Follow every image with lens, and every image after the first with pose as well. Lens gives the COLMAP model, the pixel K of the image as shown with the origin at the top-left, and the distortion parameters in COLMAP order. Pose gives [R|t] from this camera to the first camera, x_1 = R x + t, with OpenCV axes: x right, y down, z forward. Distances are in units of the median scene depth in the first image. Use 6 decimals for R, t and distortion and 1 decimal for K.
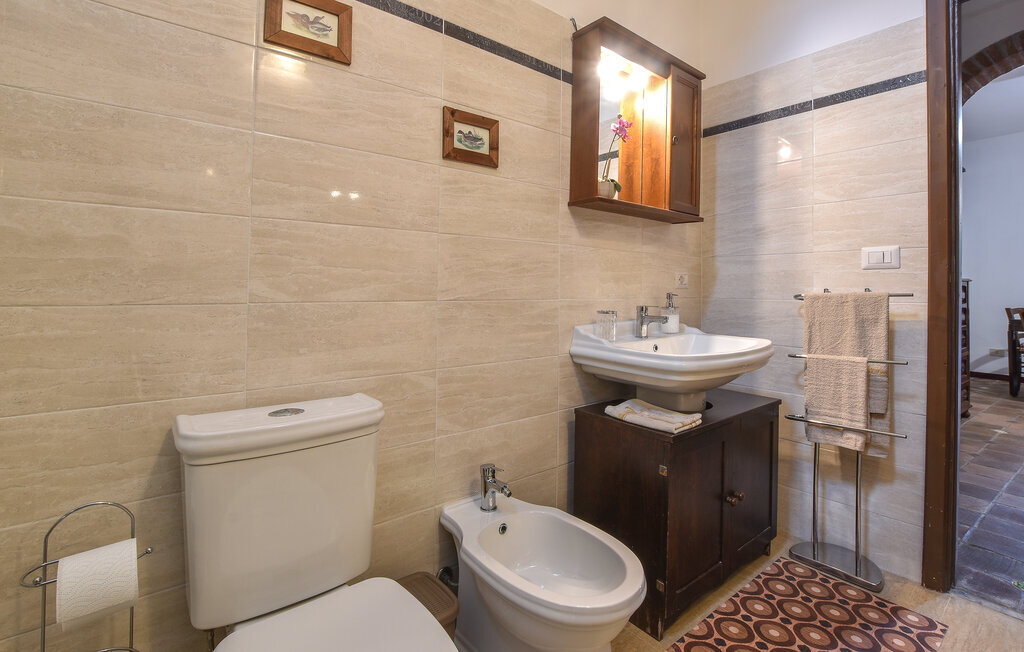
lens RADIAL K [[472.5, 0, 513.3], [0, 472.5, 294.1], [0, 0, 1]] dist [-0.030118, -0.000080]
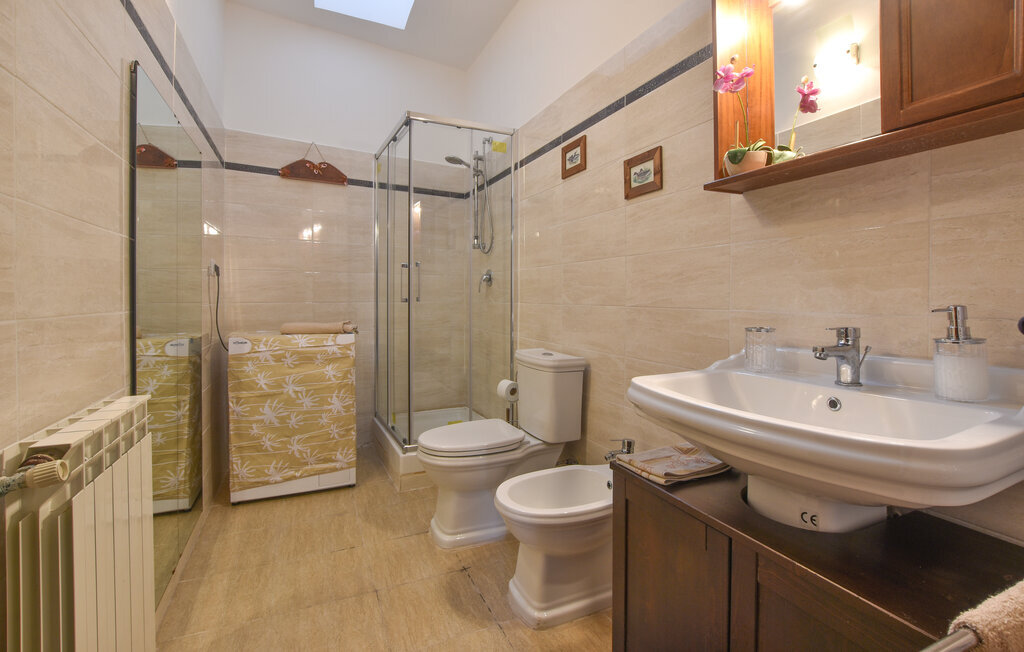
lens RADIAL K [[472.5, 0, 513.3], [0, 472.5, 294.1], [0, 0, 1]] dist [-0.030118, -0.000080]
pose [[-0.256046, -0.000596, -0.966665, 1.171888], [0.000836, 0.999999, -0.000838, -0.019336], [0.966664, -0.001022, -0.256045, 0.987979]]
